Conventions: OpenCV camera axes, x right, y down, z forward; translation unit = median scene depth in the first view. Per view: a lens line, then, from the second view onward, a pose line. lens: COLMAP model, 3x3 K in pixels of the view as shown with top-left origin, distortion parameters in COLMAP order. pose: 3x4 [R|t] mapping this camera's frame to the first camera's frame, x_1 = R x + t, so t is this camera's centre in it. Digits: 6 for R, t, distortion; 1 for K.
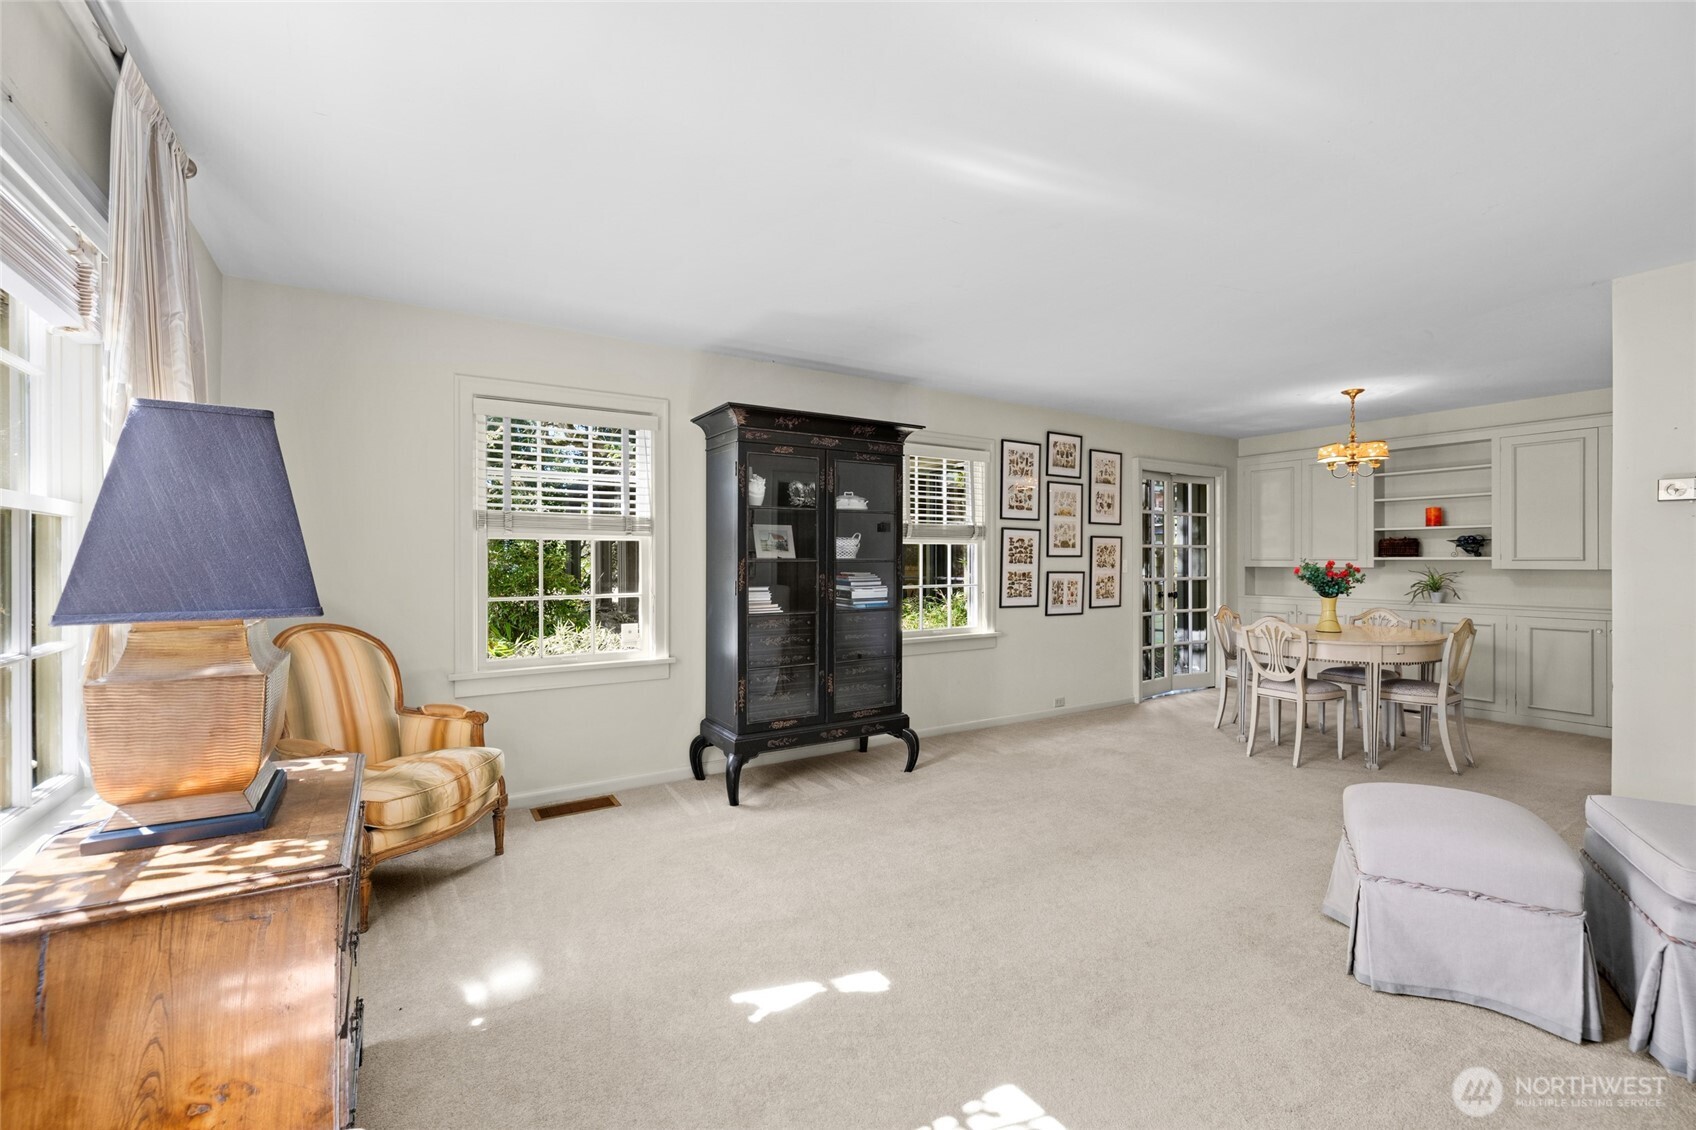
lens RADIAL K [[722.9, 0, 849.6], [0, 722.9, 563.0], [0, 0, 1]] dist [0.000124, 0.000135]
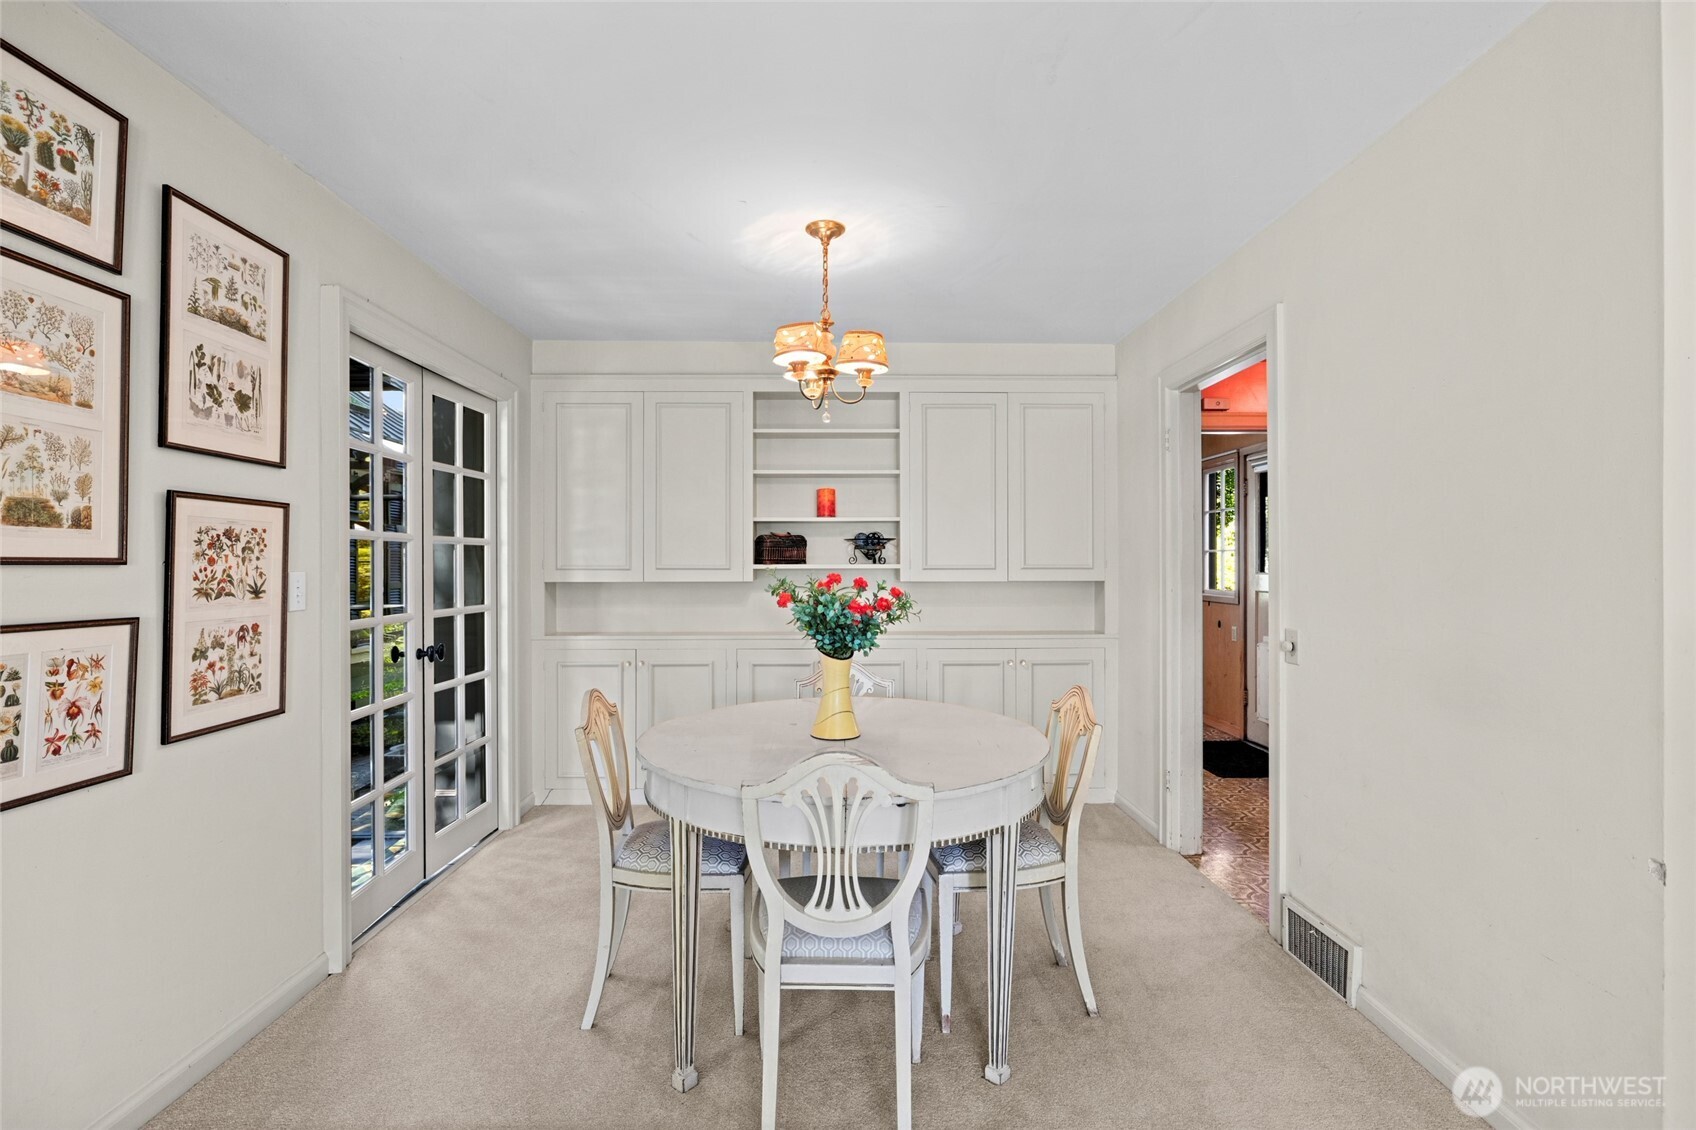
lens RADIAL K [[786.4, 0, 849.4], [0, 786.4, 565.5], [0, 0, 1]] dist [-0.005690, -0.001632]
pose [[0.541048, -0.001112, 0.840991, 0.217616], [0.005484, 0.999983, -0.002206, -0.005442], [-0.840974, 0.005806, 0.541044, 0.601277]]
